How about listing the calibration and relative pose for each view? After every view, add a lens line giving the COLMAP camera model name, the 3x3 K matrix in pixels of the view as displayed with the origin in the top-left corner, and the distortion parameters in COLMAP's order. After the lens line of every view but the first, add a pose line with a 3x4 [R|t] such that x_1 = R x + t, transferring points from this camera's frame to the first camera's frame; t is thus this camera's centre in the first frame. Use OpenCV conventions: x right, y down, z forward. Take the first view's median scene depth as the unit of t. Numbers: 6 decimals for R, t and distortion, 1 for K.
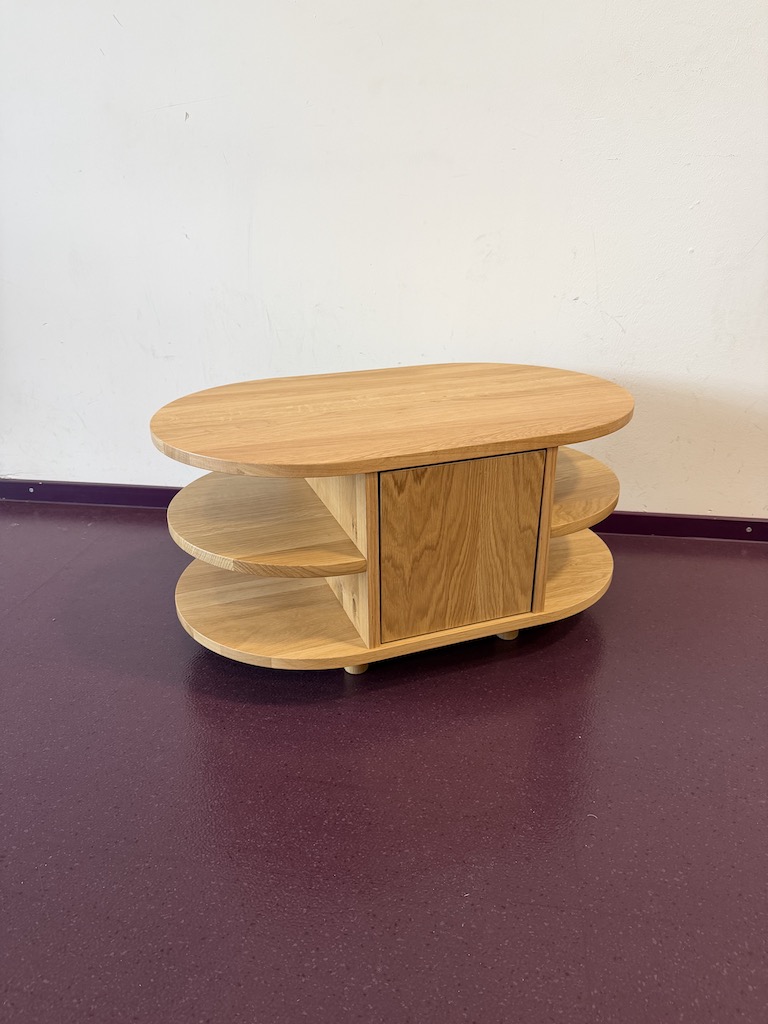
lens RADIAL K [[725.1, 0, 384.6], [0, 725.1, 508.5], [0, 0, 1]] dist [0.004850, -0.015188]
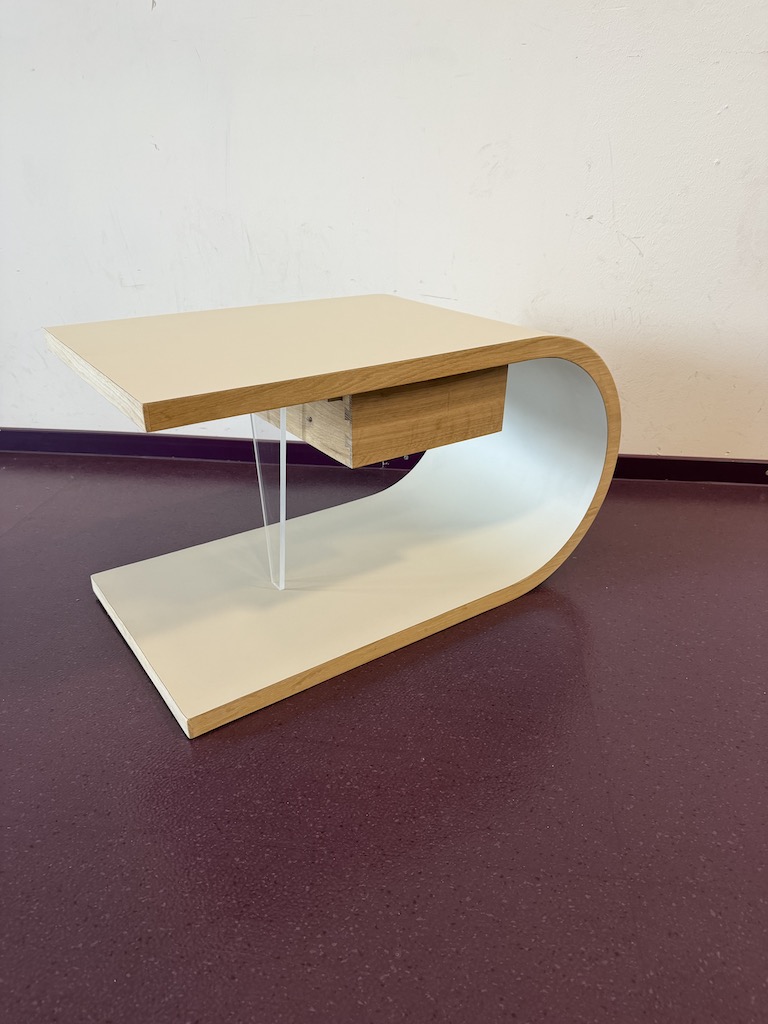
lens RADIAL K [[725.1, 0, 390.8], [0, 725.1, 514.2], [0, 0, 1]] dist [0.004850, -0.015188]
pose [[0.999342, -0.007642, 0.035459, -0.032009], [0.005994, 0.998907, 0.046356, 0.060295], [-0.035774, -0.046113, 0.998295, 0.132187]]
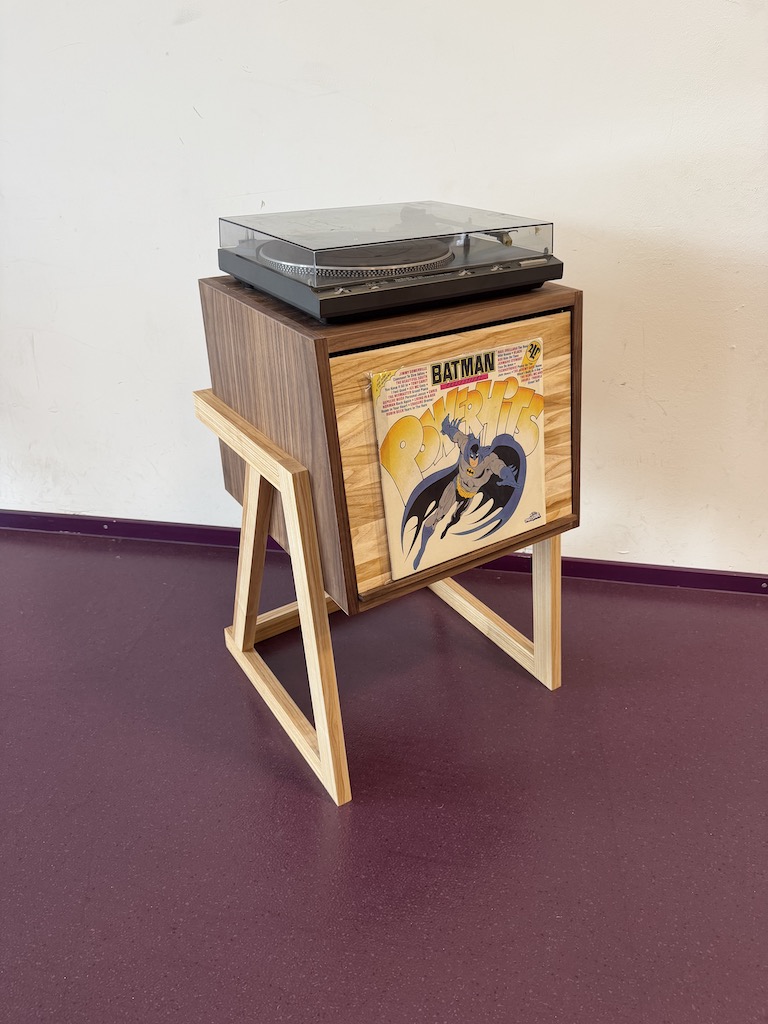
lens RADIAL K [[725.1, 0, 383.9], [0, 725.1, 509.2], [0, 0, 1]] dist [0.004850, -0.015188]
pose [[0.999874, 0.008596, 0.013378, -0.168493], [-0.010059, 0.993494, 0.113437, -0.348234], [-0.012316, -0.113557, 0.993455, -0.152161]]
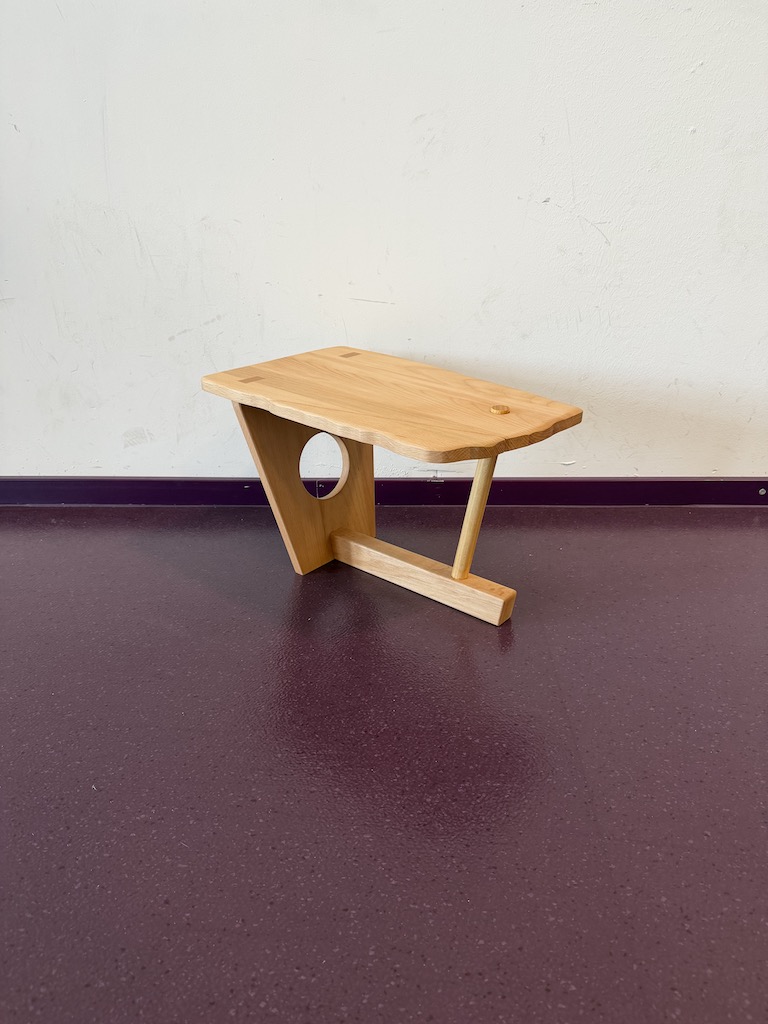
lens RADIAL K [[725.1, 0, 387.3], [0, 725.1, 515.2], [0, 0, 1]] dist [0.004850, -0.015188]
pose [[0.993728, -0.054408, 0.097697, 0.007761], [0.052144, 0.998312, 0.025577, 0.021133], [-0.098924, -0.020322, 0.994887, 0.390876]]
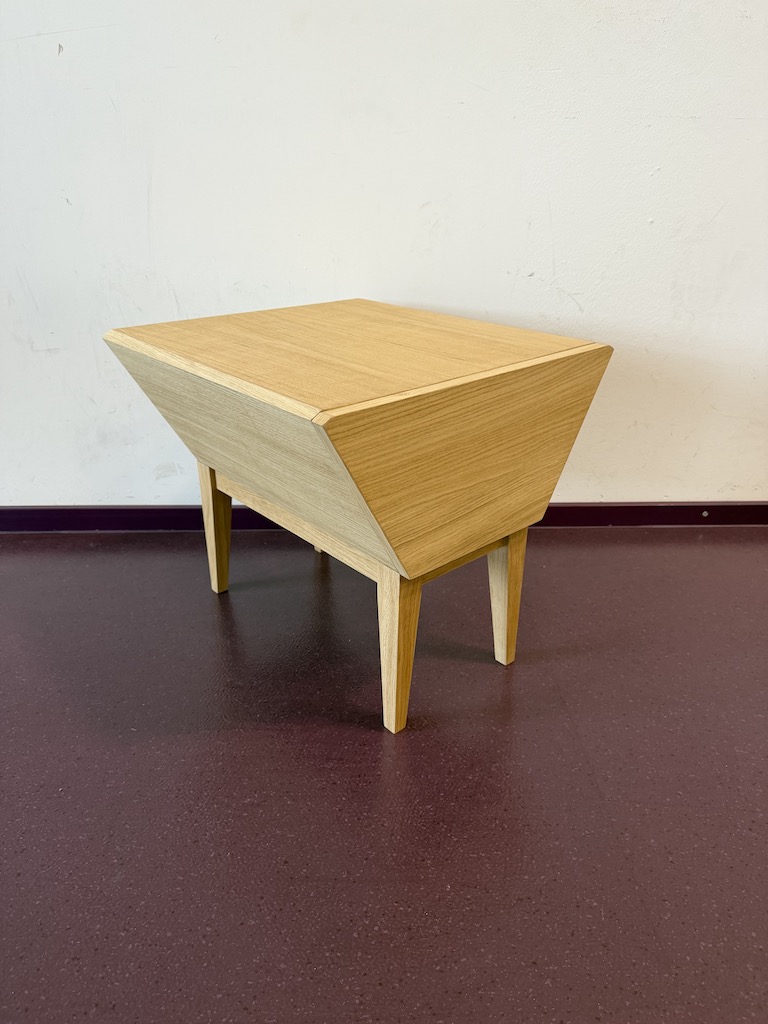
lens RADIAL K [[725.1, 0, 387.4], [0, 725.1, 515.6], [0, 0, 1]] dist [0.004850, -0.015188]
pose [[0.981345, -0.067350, 0.180074, -0.150341], [0.060510, 0.997231, 0.043222, -0.060847], [-0.182487, -0.031520, 0.982703, 0.206260]]
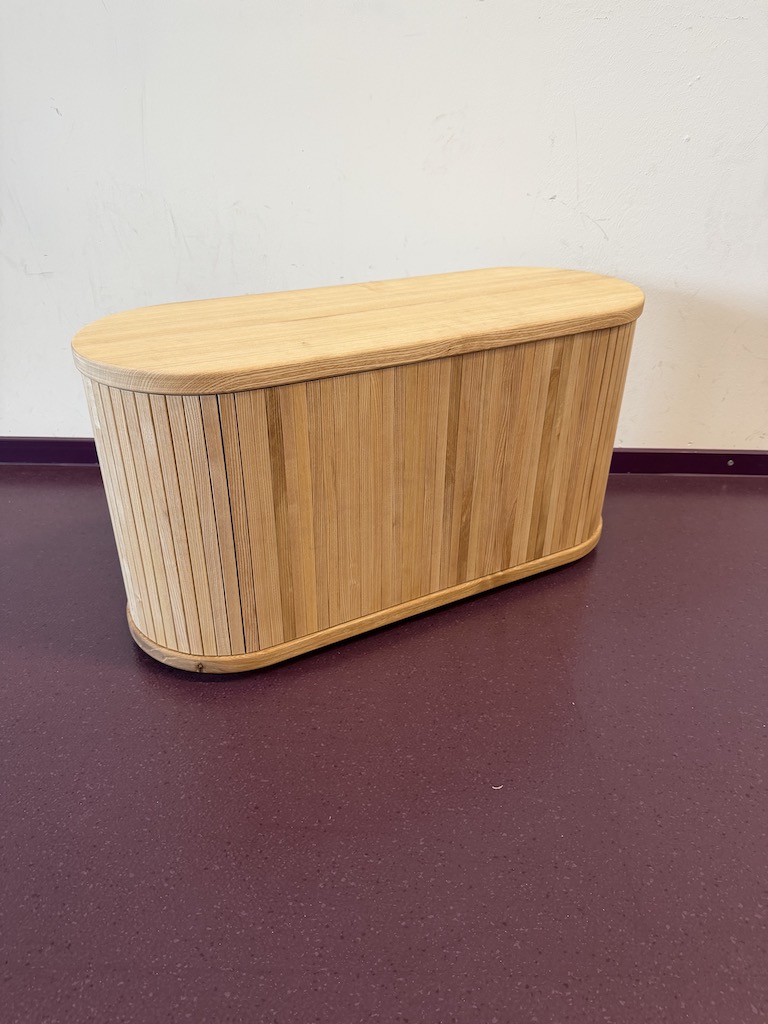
lens RADIAL K [[725.1, 0, 388.2], [0, 725.1, 515.6], [0, 0, 1]] dist [0.004850, -0.015188]
pose [[0.989389, -0.052789, 0.135361, -0.088645], [0.036860, 0.992377, 0.117594, -0.047647], [-0.140537, -0.111357, 0.983793, 0.254172]]
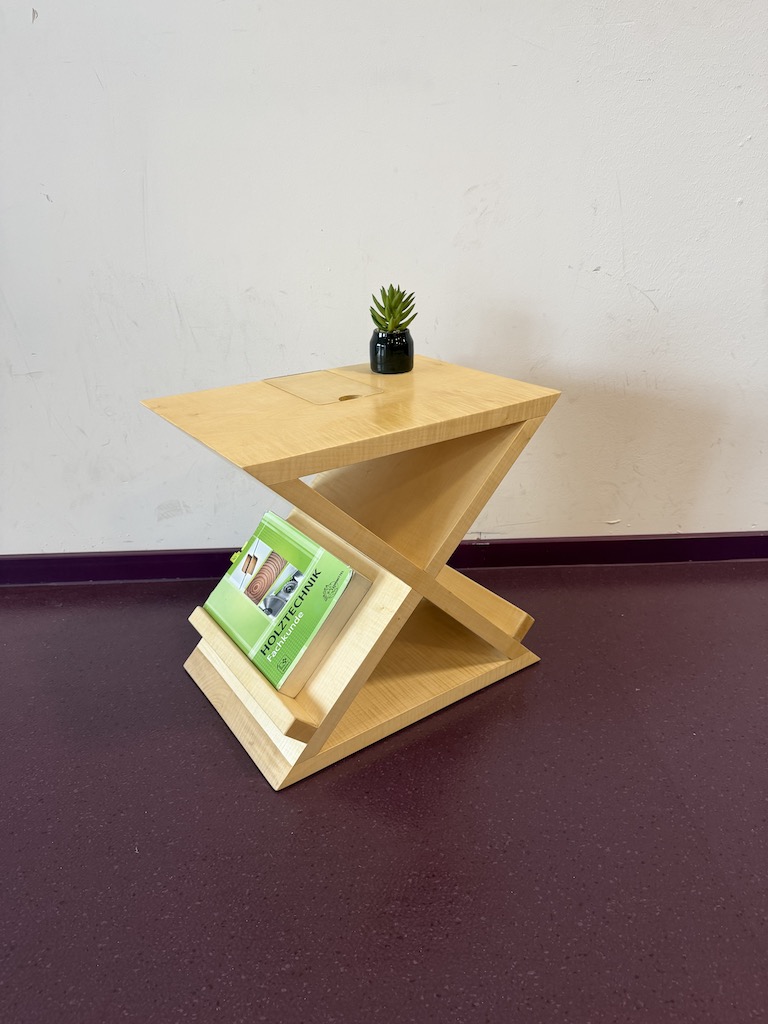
lens RADIAL K [[725.1, 0, 381.7], [0, 725.1, 515.1], [0, 0, 1]] dist [0.004850, -0.015188]
pose [[0.981767, -0.087483, 0.168759, -0.172476], [0.085482, 0.996157, 0.019097, -0.101662], [-0.169781, -0.004323, 0.985472, 0.444503]]
